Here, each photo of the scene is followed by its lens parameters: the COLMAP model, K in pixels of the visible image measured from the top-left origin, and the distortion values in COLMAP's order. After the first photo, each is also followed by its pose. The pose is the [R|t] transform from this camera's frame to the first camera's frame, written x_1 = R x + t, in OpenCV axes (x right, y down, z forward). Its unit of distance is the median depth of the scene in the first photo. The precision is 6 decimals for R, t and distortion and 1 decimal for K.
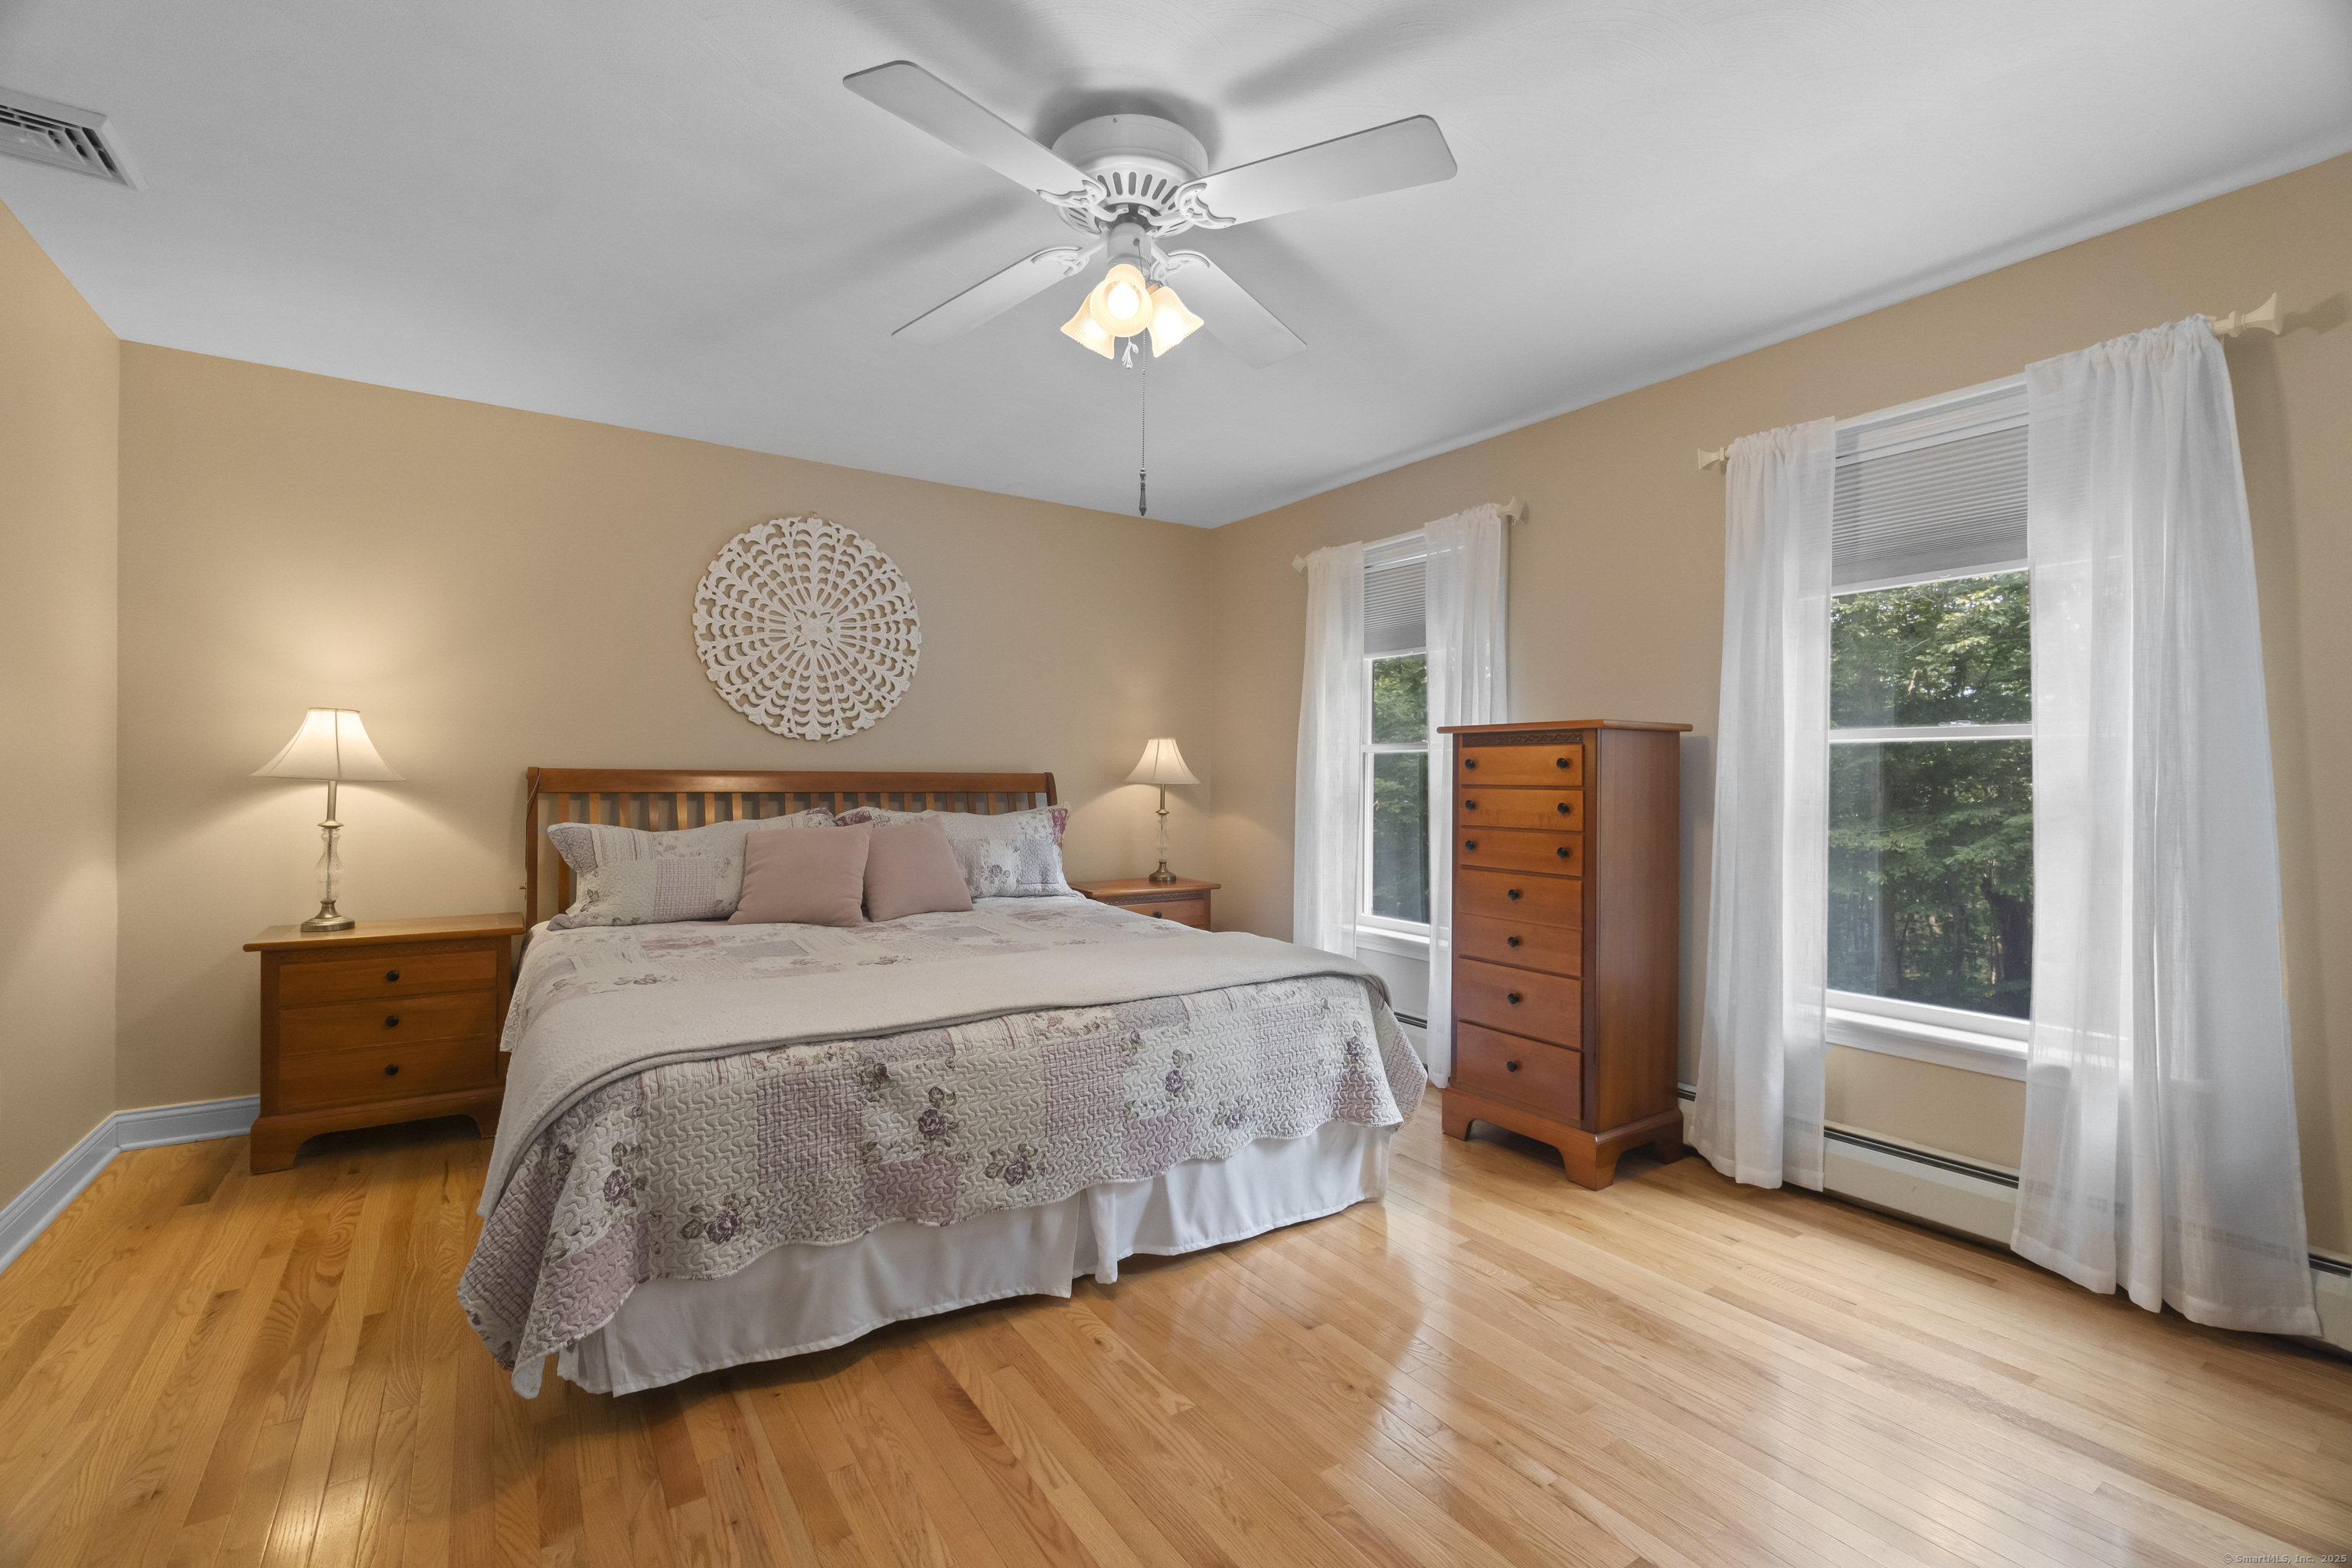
lens RADIAL K [[1006.5, 0, 1165.4], [0, 1006.5, 773.5], [0, 0, 1]] dist [-0.002259, -0.000462]
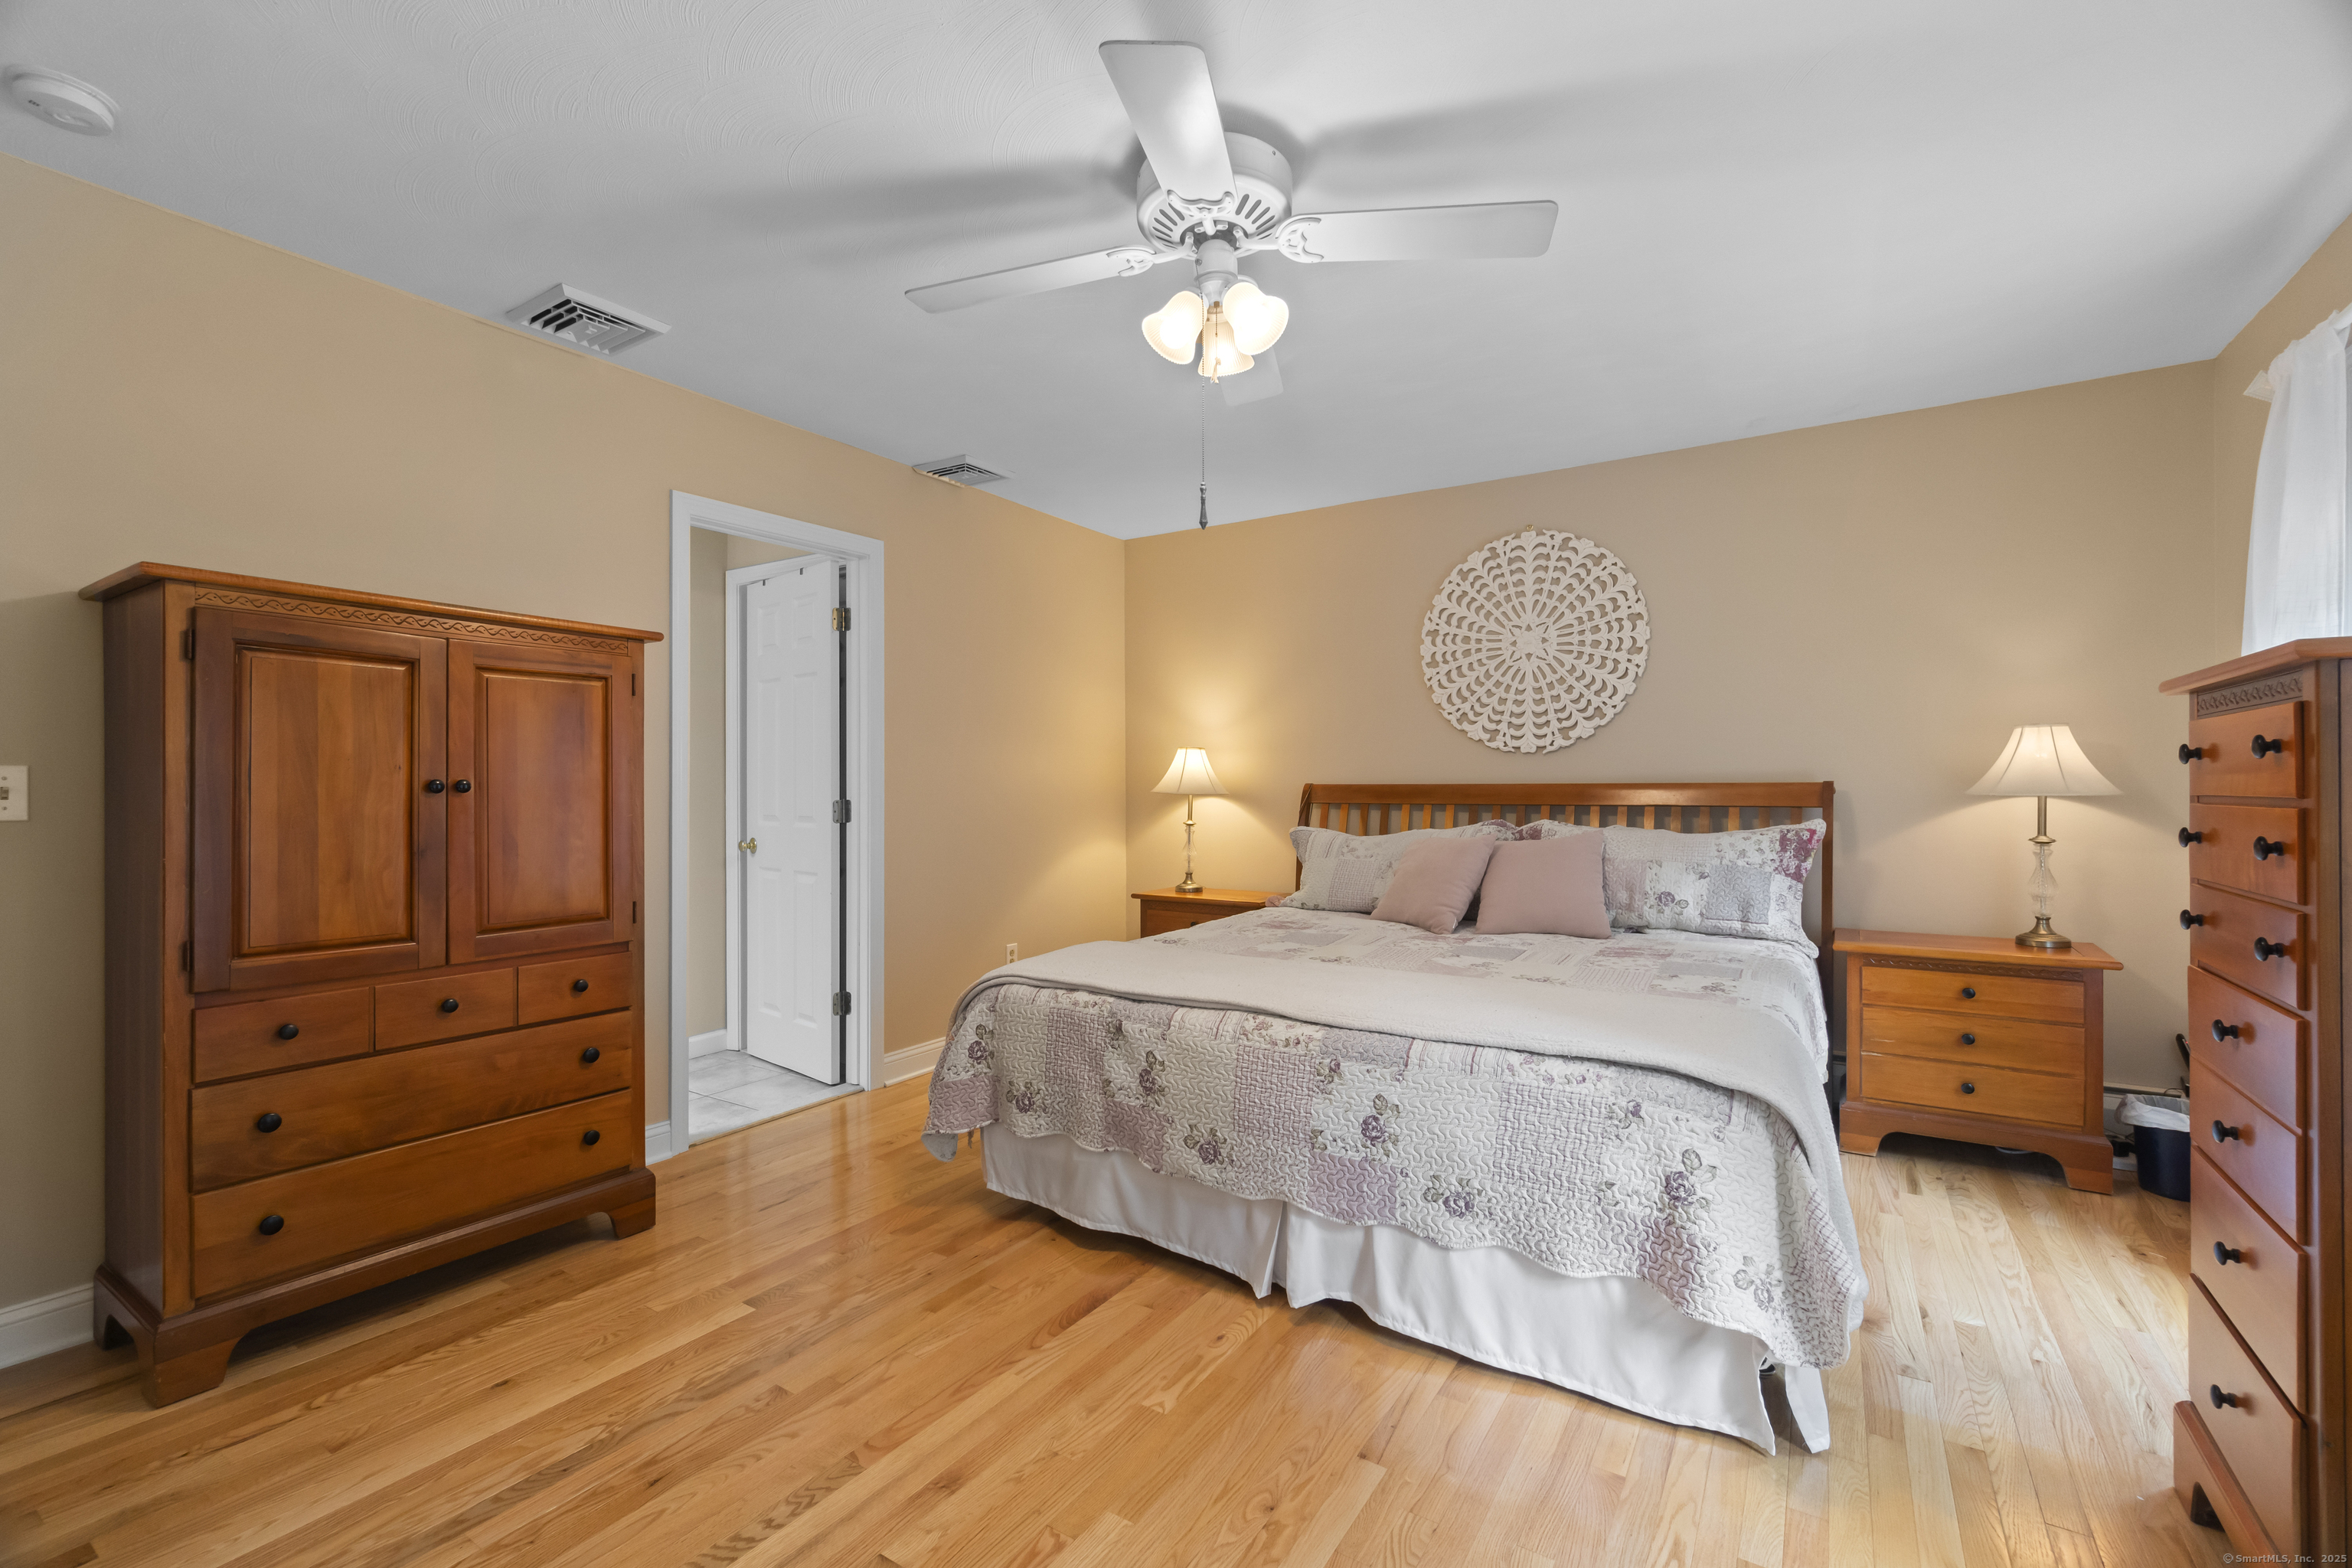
lens RADIAL K [[1015.1, 0, 1179.8], [0, 1015.1, 786.8], [0, 0, 1]] dist [0.000066, 0.000315]
pose [[0.402688, -0.009642, -0.915287, 0.446451], [0.008809, 0.999939, -0.006658, 0.004689], [0.915295, -0.005382, 0.402748, 0.280951]]
